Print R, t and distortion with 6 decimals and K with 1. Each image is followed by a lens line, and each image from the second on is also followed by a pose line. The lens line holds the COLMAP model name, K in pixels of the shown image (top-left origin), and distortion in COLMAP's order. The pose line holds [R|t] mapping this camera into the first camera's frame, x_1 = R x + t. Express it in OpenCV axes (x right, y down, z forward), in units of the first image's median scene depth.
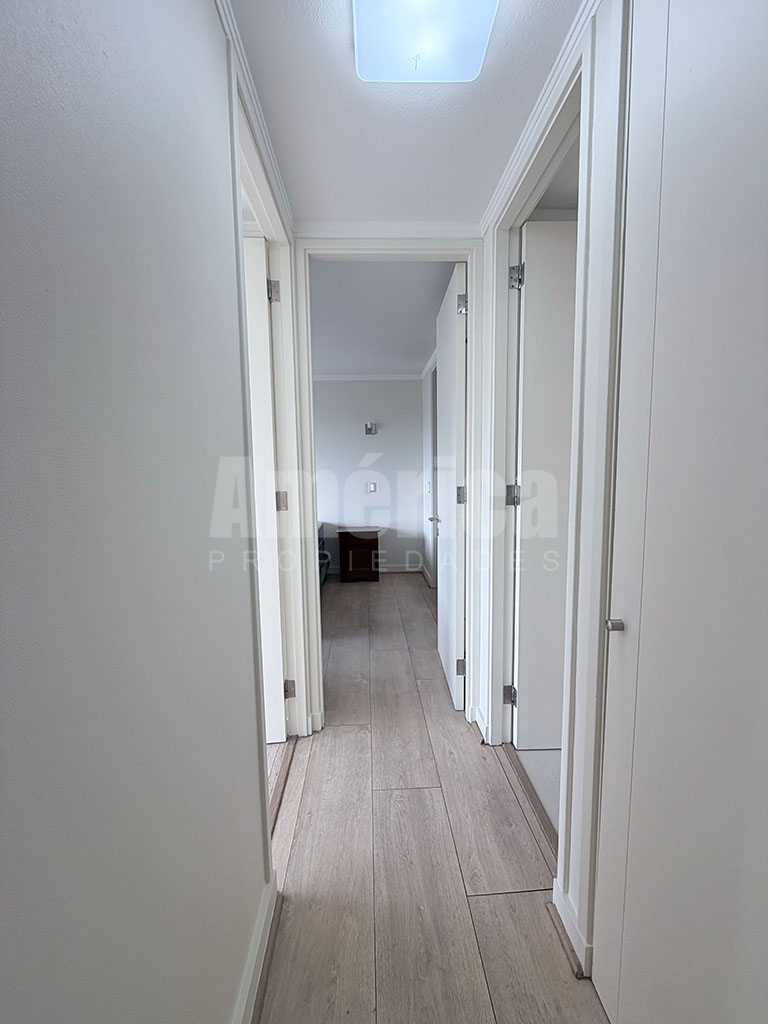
lens RADIAL K [[403.6, 0, 384.2], [0, 403.6, 514.5], [0, 0, 1]] dist [-0.000404, -0.000063]
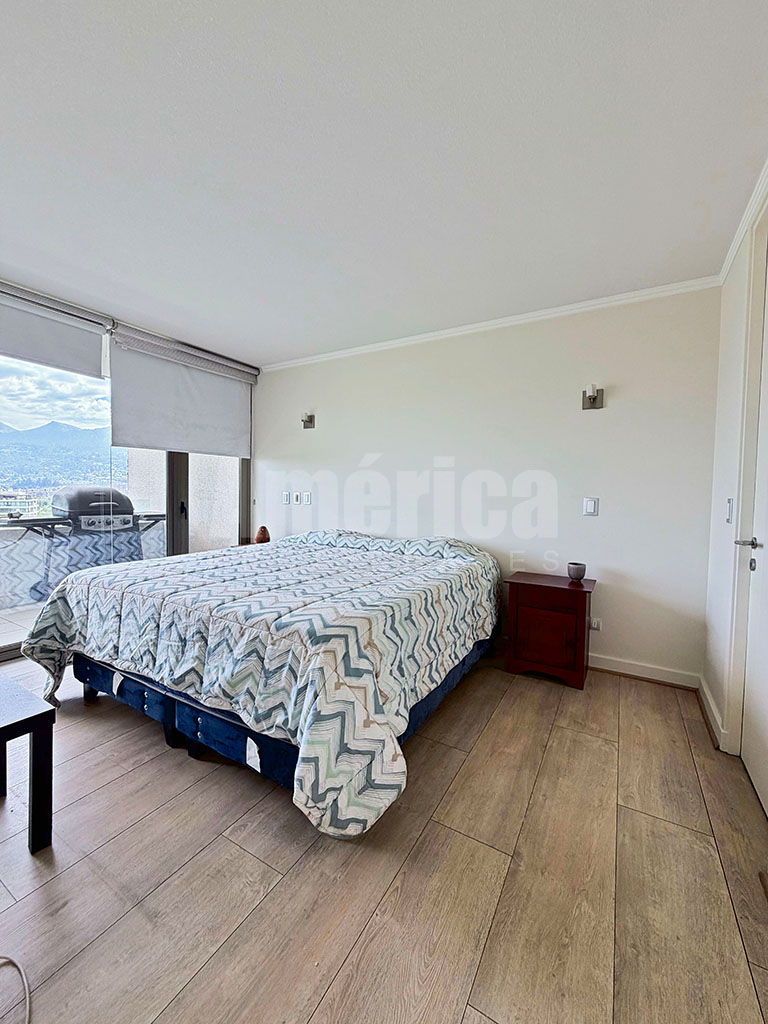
lens RADIAL K [[403.6, 0, 382.5], [0, 403.6, 508.1], [0, 0, 1]] dist [-0.000404, -0.000063]
pose [[0.826821, 0.044605, -0.560694, 0.043889], [-0.075789, 0.996595, -0.032480, -0.026970], [0.557336, 0.069350, 0.827386, 0.407242]]
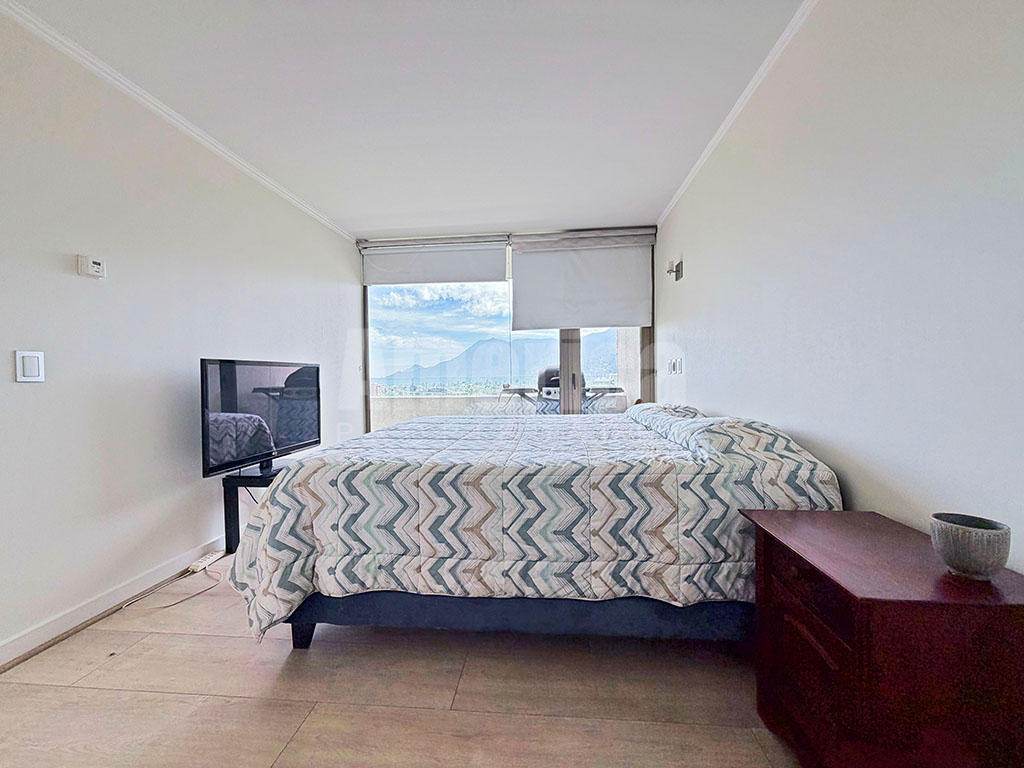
lens RADIAL K [[403.6, 0, 513.8], [0, 403.6, 383.1], [0, 0, 1]] dist [-0.000404, -0.000063]
pose [[-0.147879, 0.028202, -0.988603, 0.150521], [-0.080237, 0.995956, 0.040414, -0.039304], [0.985745, 0.085299, -0.145018, 0.829471]]
